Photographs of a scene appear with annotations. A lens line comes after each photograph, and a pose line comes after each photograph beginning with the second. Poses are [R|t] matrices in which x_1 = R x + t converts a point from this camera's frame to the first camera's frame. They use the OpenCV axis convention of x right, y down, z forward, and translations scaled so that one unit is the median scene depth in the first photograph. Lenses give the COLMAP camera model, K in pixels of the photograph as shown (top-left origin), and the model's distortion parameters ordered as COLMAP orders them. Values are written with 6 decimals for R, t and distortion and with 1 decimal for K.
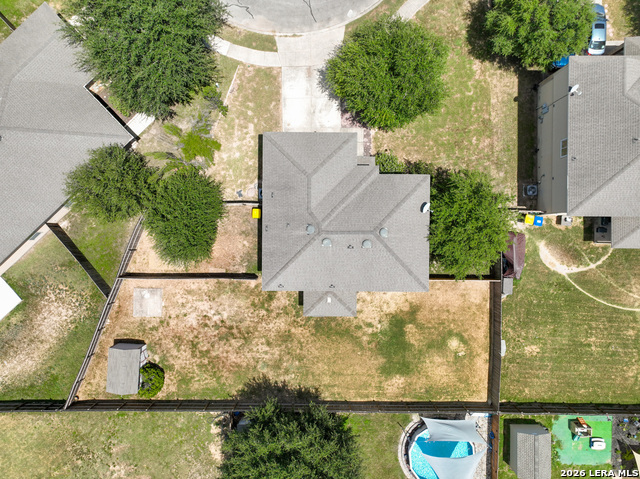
lens RADIAL K [[450.3, 0, 319.5], [0, 450.3, 242.2], [0, 0, 1]] dist [0.002129, 0.017451]
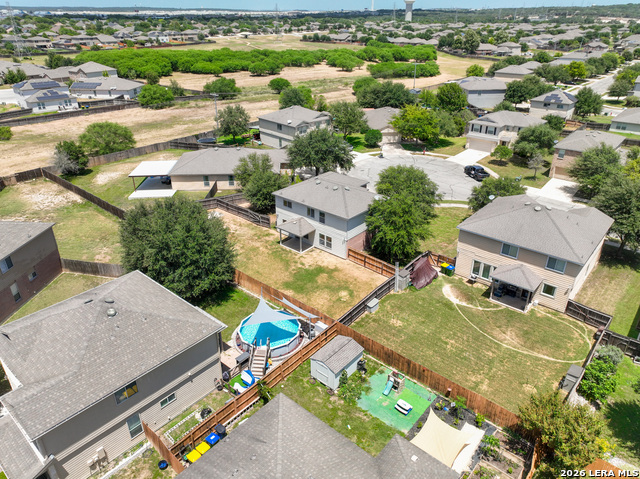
lens RADIAL K [[450.3, 0, 317.7], [0, 450.3, 239.4], [0, 0, 1]] dist [0.002129, 0.017451]
pose [[0.758394, 0.298148, -0.579608, 0.901397], [-0.651767, 0.338467, -0.678705, 1.040227], [-0.006176, 0.892495, 0.451014, 0.325052]]
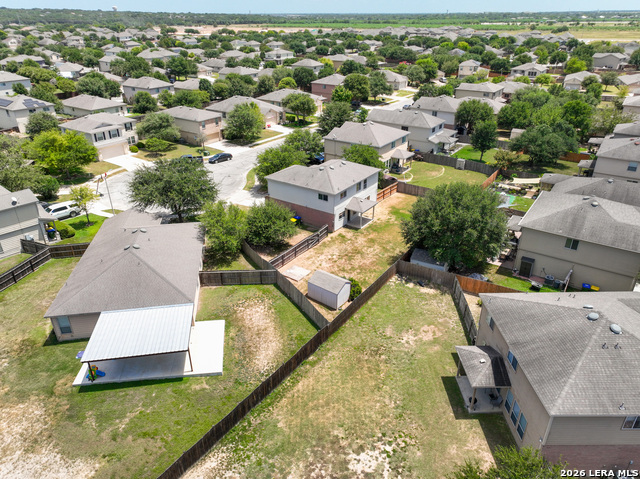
lens RADIAL K [[450.3, 0, 320.7], [0, 450.3, 238.0], [0, 0, 1]] dist [0.002129, 0.017451]
pose [[0.563153, -0.367401, 0.740186, -1.256271], [0.826345, 0.246374, -0.506413, 0.817870], [0.003694, 0.896837, 0.442346, 0.339099]]
